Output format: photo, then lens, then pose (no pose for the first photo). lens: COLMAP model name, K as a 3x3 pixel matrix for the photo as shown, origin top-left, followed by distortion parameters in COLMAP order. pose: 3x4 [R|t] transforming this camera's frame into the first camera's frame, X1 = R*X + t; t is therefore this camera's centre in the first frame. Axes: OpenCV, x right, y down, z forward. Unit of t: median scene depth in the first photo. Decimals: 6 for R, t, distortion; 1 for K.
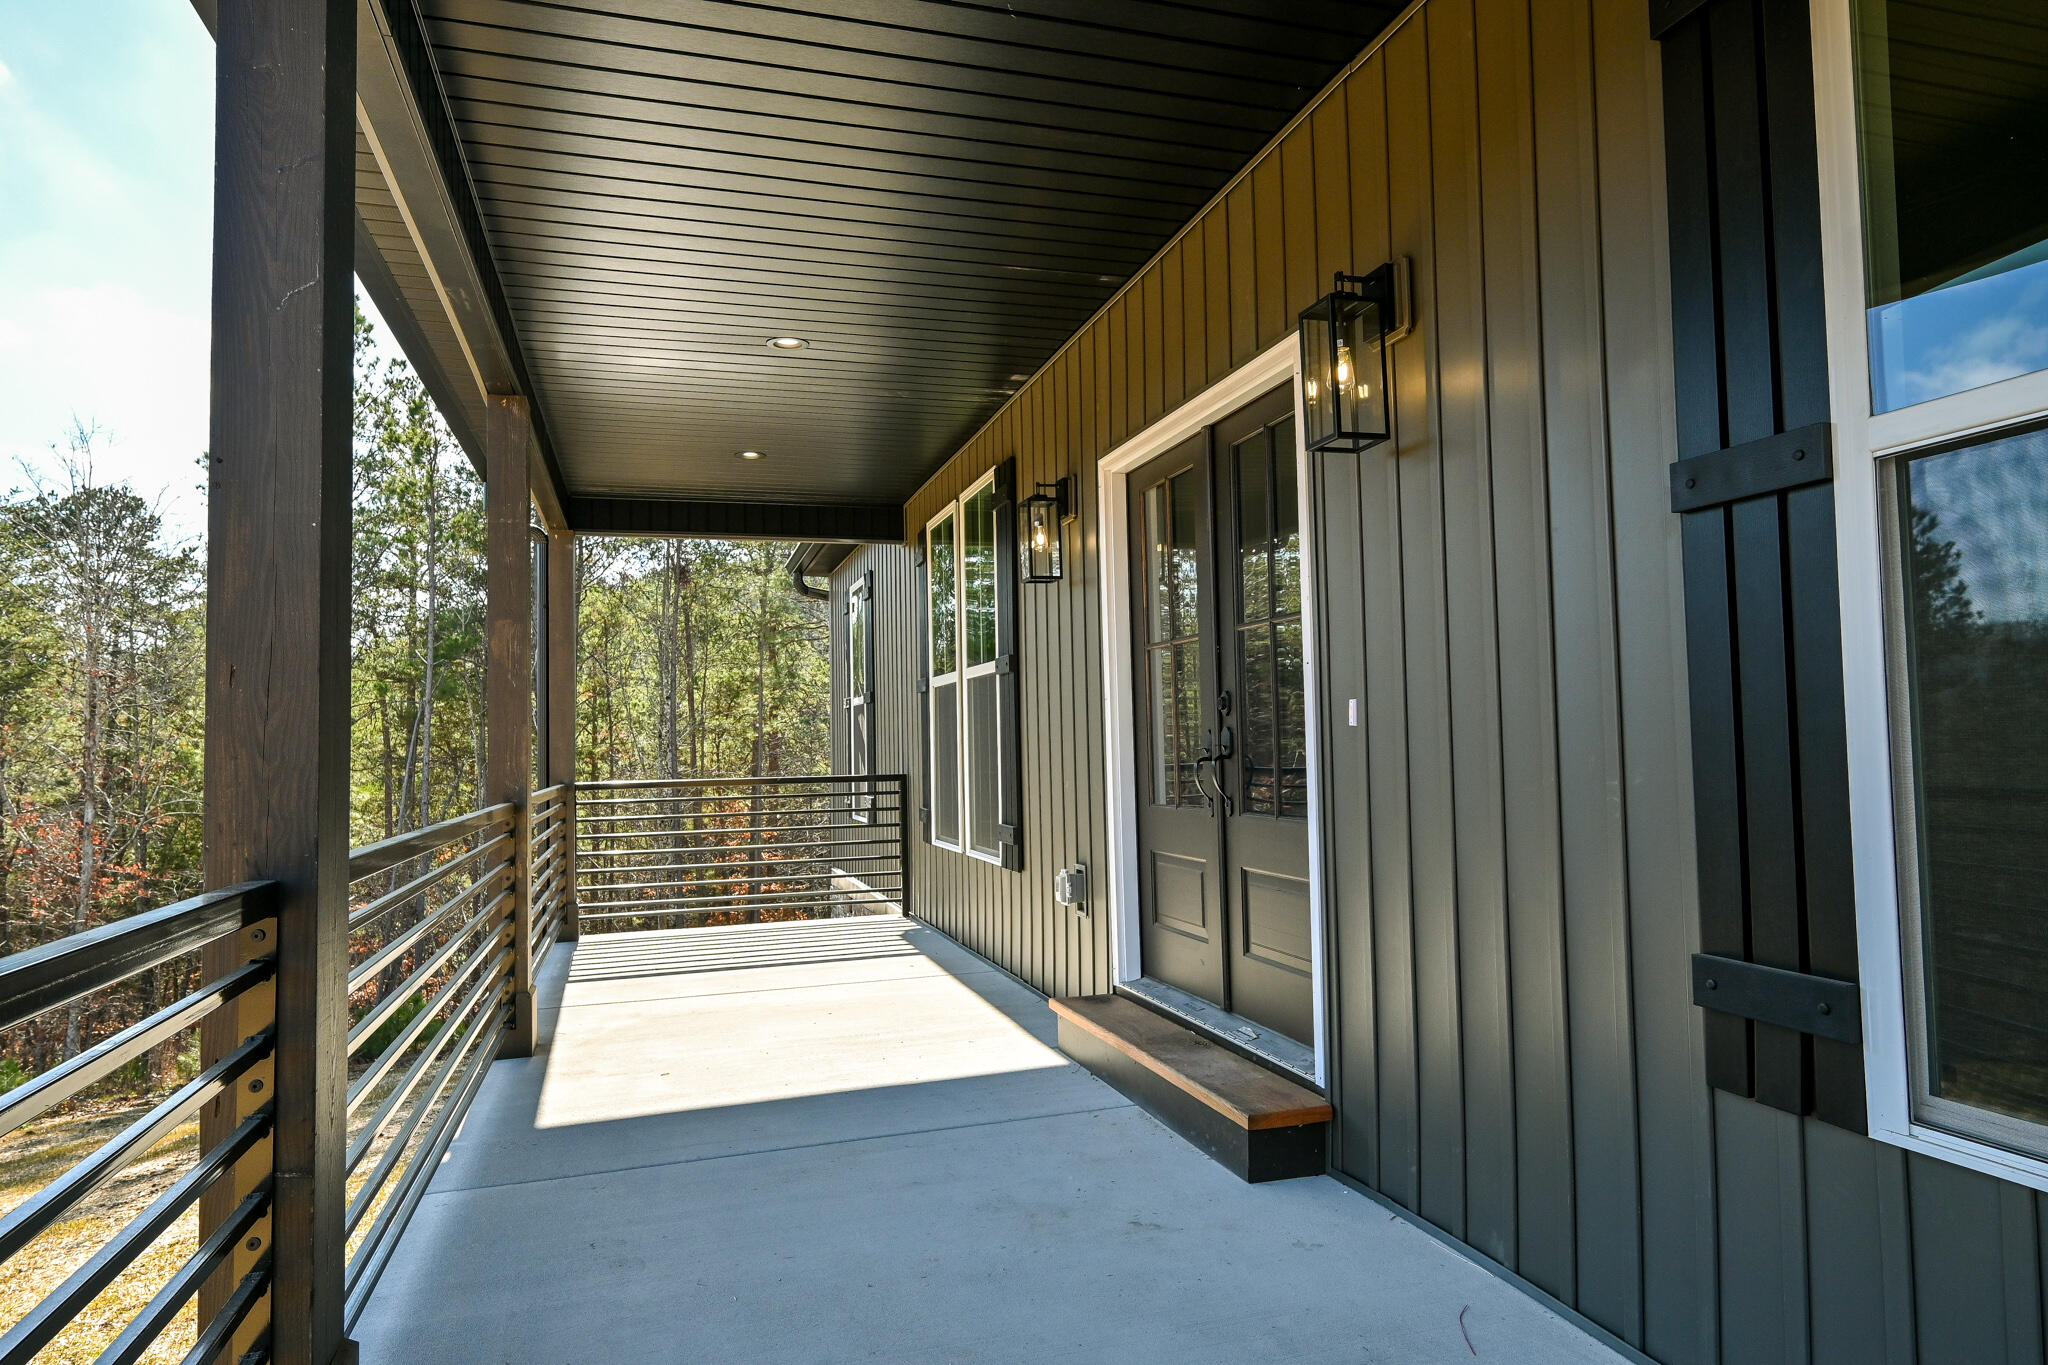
lens RADIAL K [[1257.2, 0, 1024.0], [0, 1257.2, 682.5], [0, 0, 1]] dist [0.005804, 0.001998]
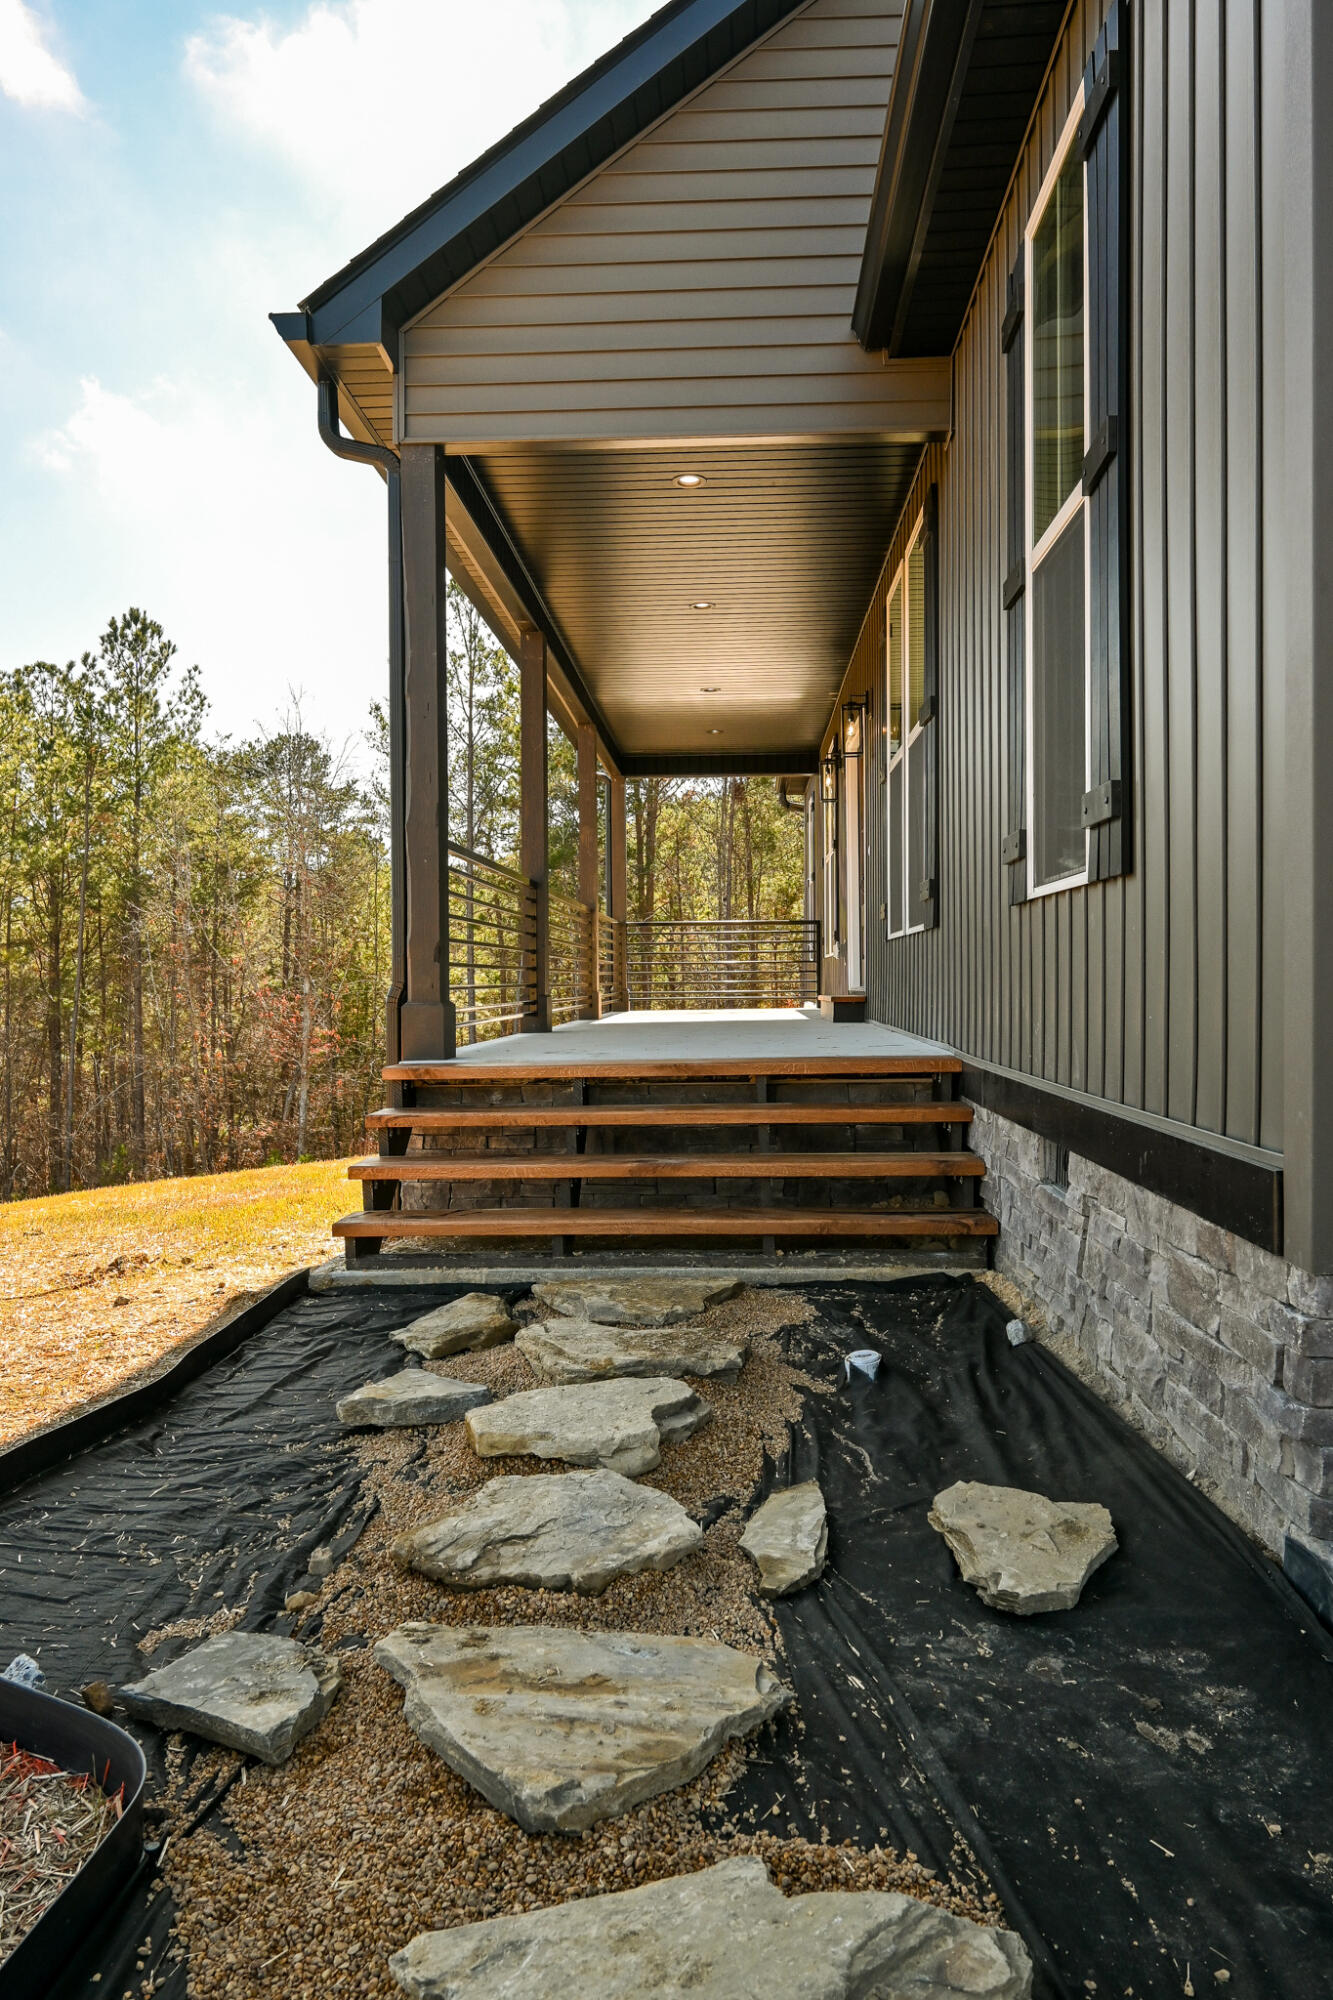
lens RADIAL K [[1403.9, 0, 666.5], [0, 1403.9, 1000.0], [0, 0, 1]] dist [-0.004079, -0.000355]
pose [[0.942413, 0.020804, -0.333803, 0.232667], [0.001742, 0.997745, 0.067102, 0.040652], [0.334446, -0.063819, 0.940252, -0.558912]]
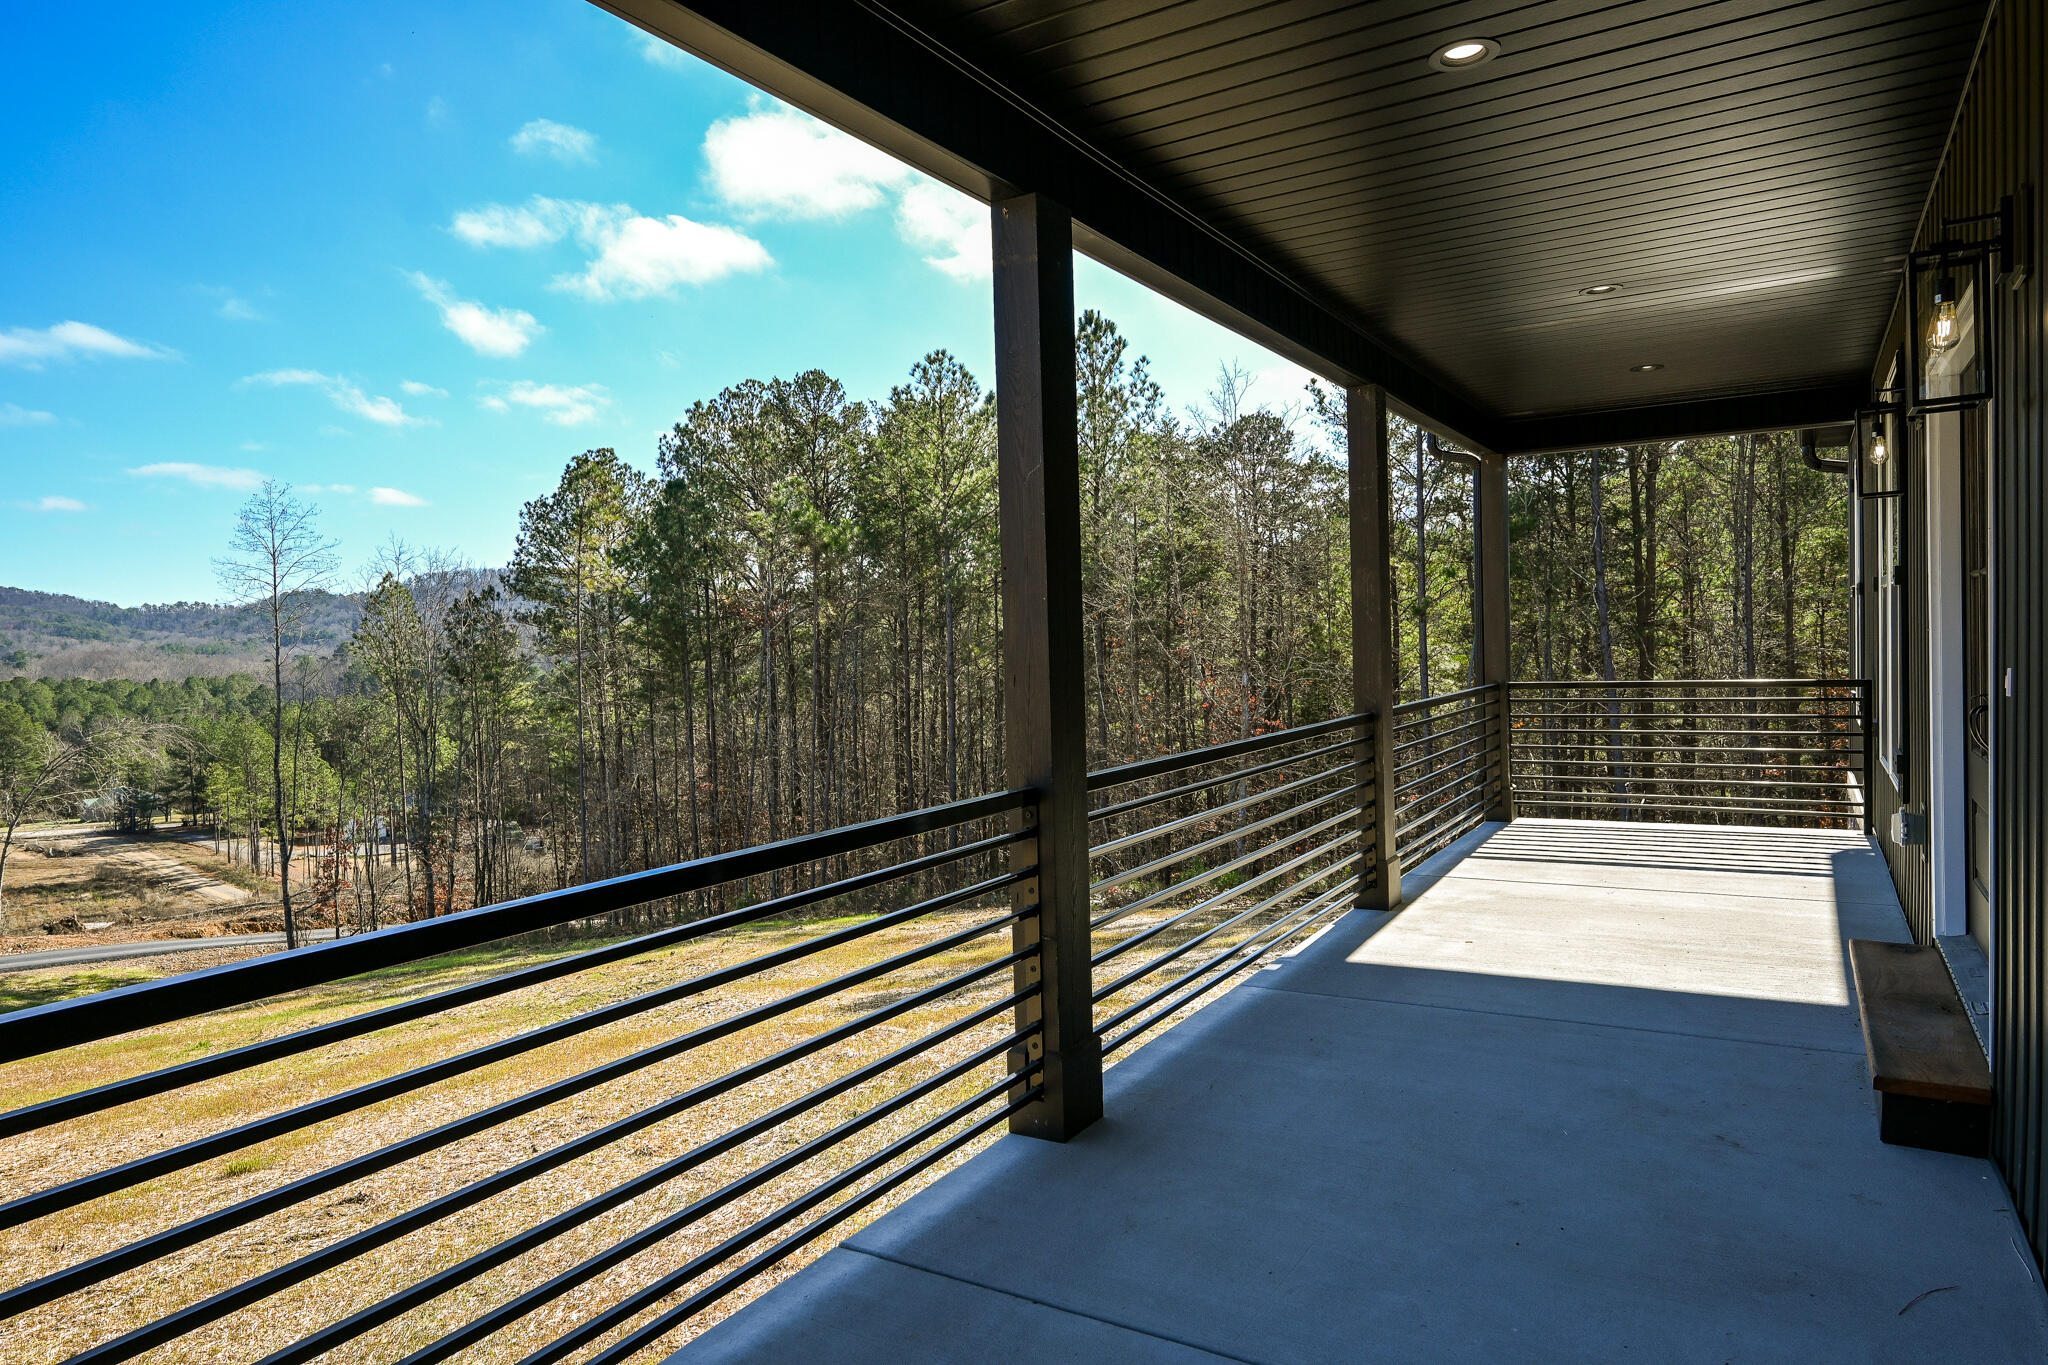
lens RADIAL K [[1257.2, 0, 1024.0], [0, 1257.2, 682.5], [0, 0, 1]] dist [0.005804, 0.001998]
pose [[0.669773, 0.027405, -0.742060, 0.120691], [0.053184, 0.994982, 0.084748, -0.024450], [0.740659, -0.096228, 0.664955, -0.039872]]
